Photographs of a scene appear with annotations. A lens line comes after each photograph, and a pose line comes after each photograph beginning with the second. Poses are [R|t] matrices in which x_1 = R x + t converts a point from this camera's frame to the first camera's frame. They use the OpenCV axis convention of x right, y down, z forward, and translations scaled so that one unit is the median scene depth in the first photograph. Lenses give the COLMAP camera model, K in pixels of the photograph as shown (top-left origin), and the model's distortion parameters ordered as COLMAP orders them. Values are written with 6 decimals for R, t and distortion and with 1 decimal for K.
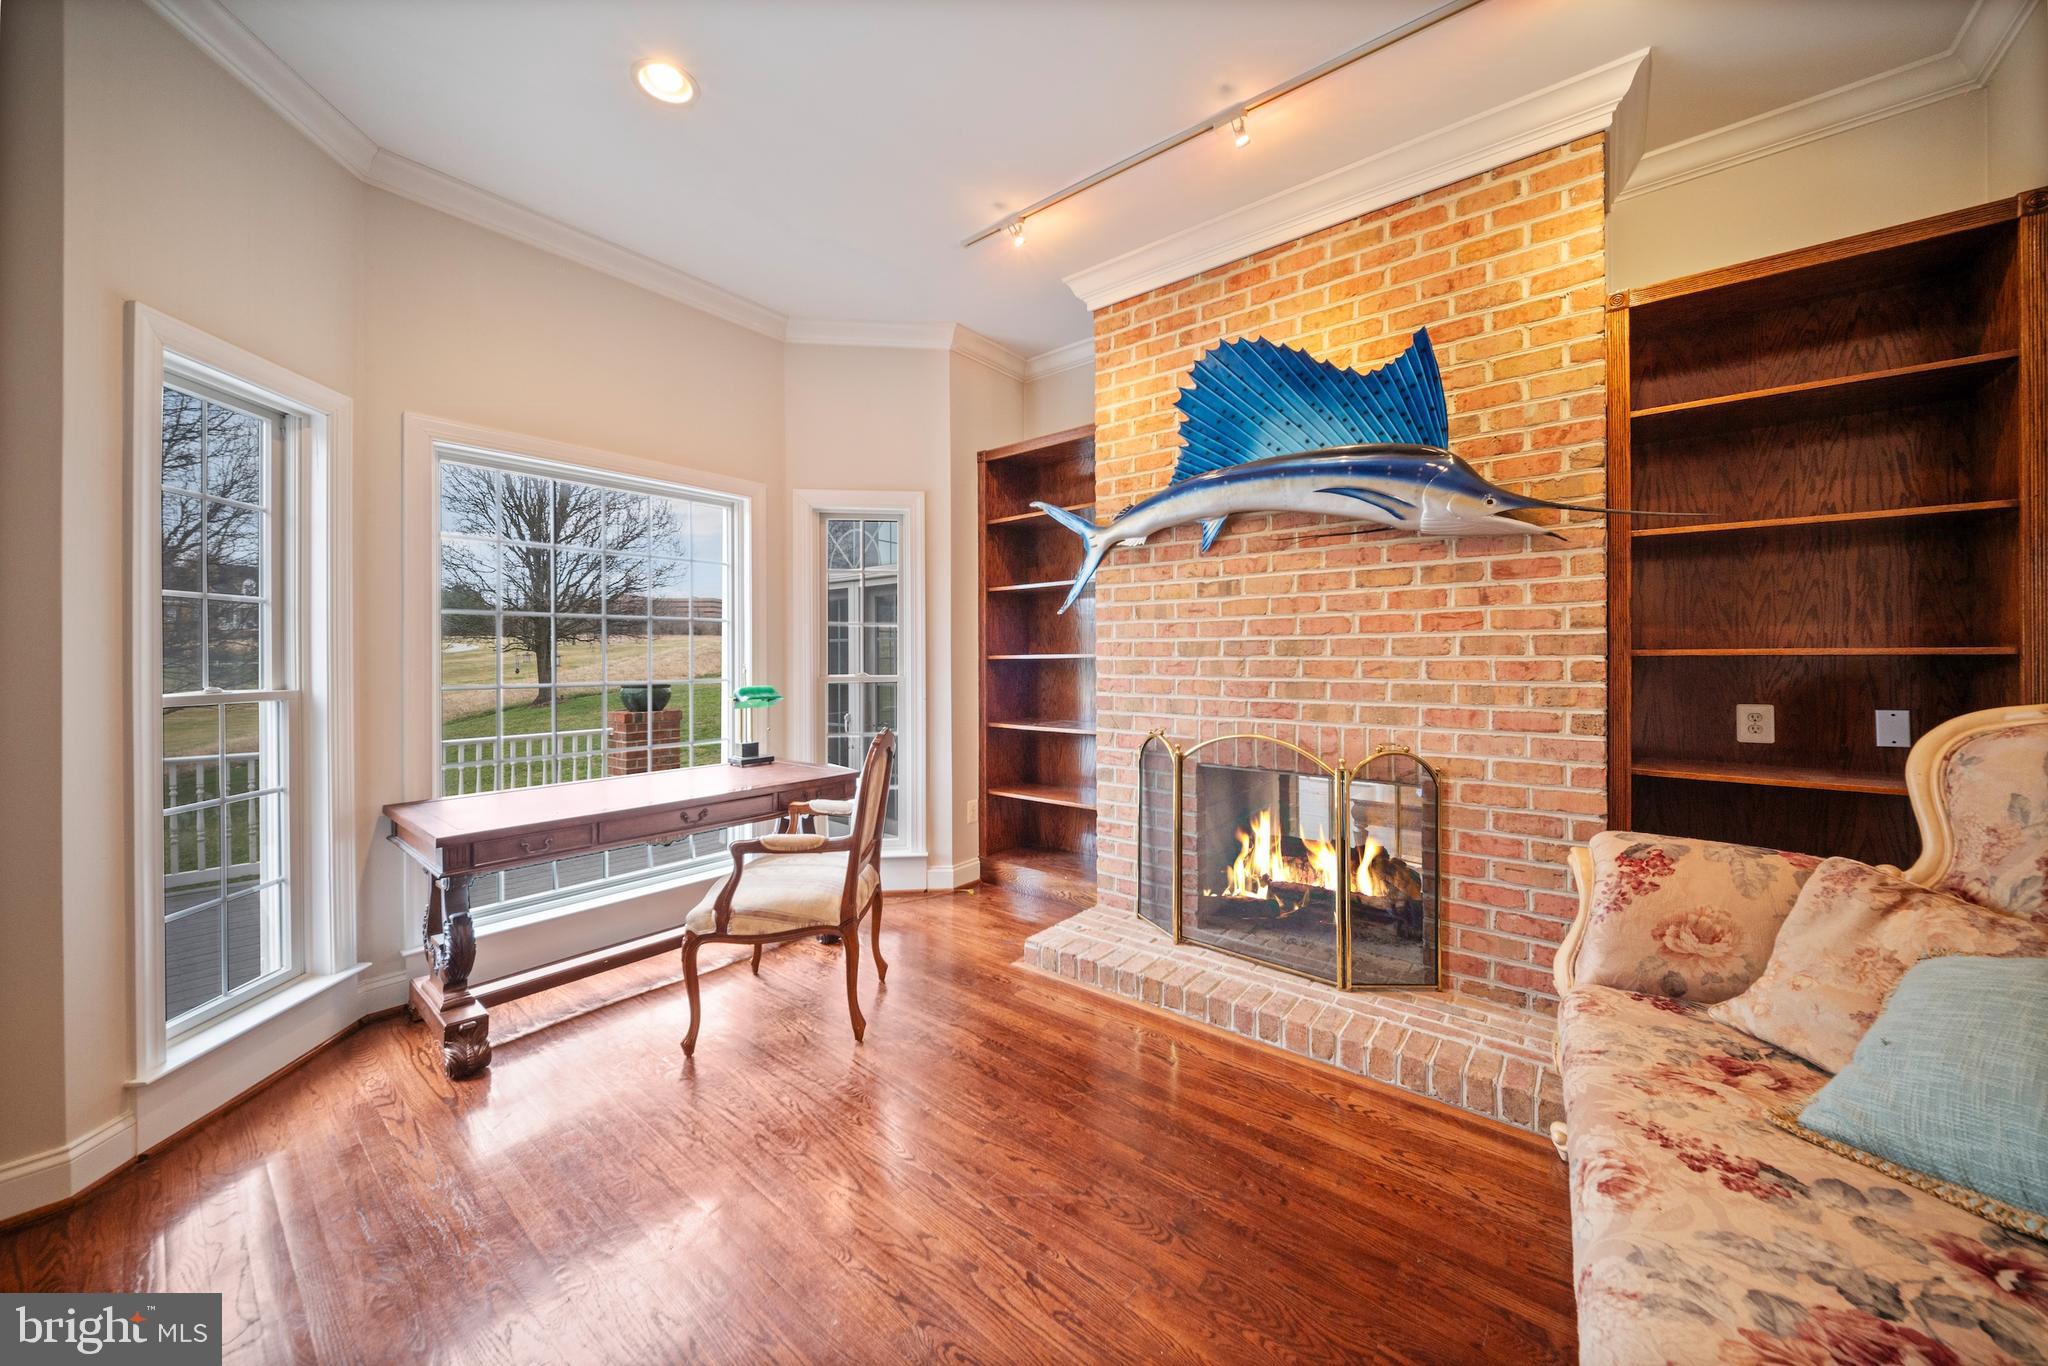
lens RADIAL K [[715.3, 0, 1025.5], [0, 715.3, 664.2], [0, 0, 1]] dist [0.000076, -0.002970]
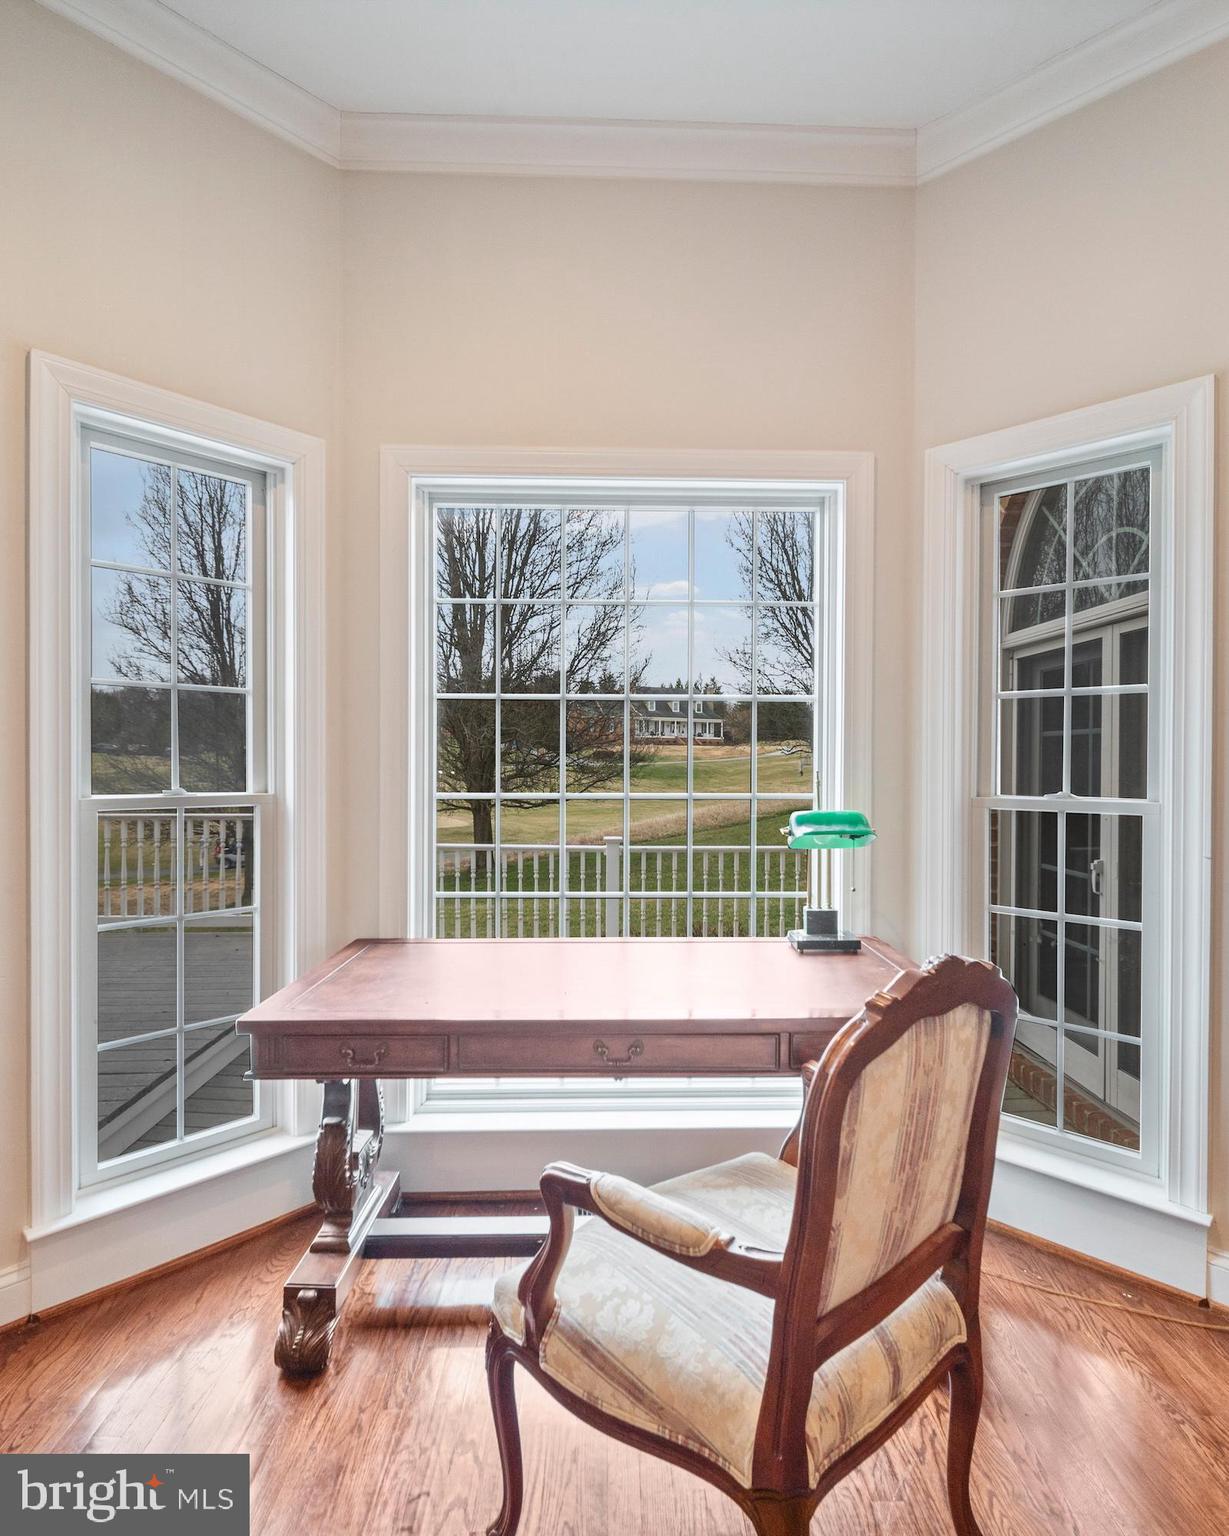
lens RADIAL K [[852.4, 0, 615.1], [0, 852.4, 769.8], [0, 0, 1]] dist [-0.000151, -0.000720]
pose [[0.656539, 0.012001, -0.754197, 0.017820], [-0.012555, 0.999909, 0.004982, -0.002846], [0.754188, 0.006198, 0.656629, 0.643009]]
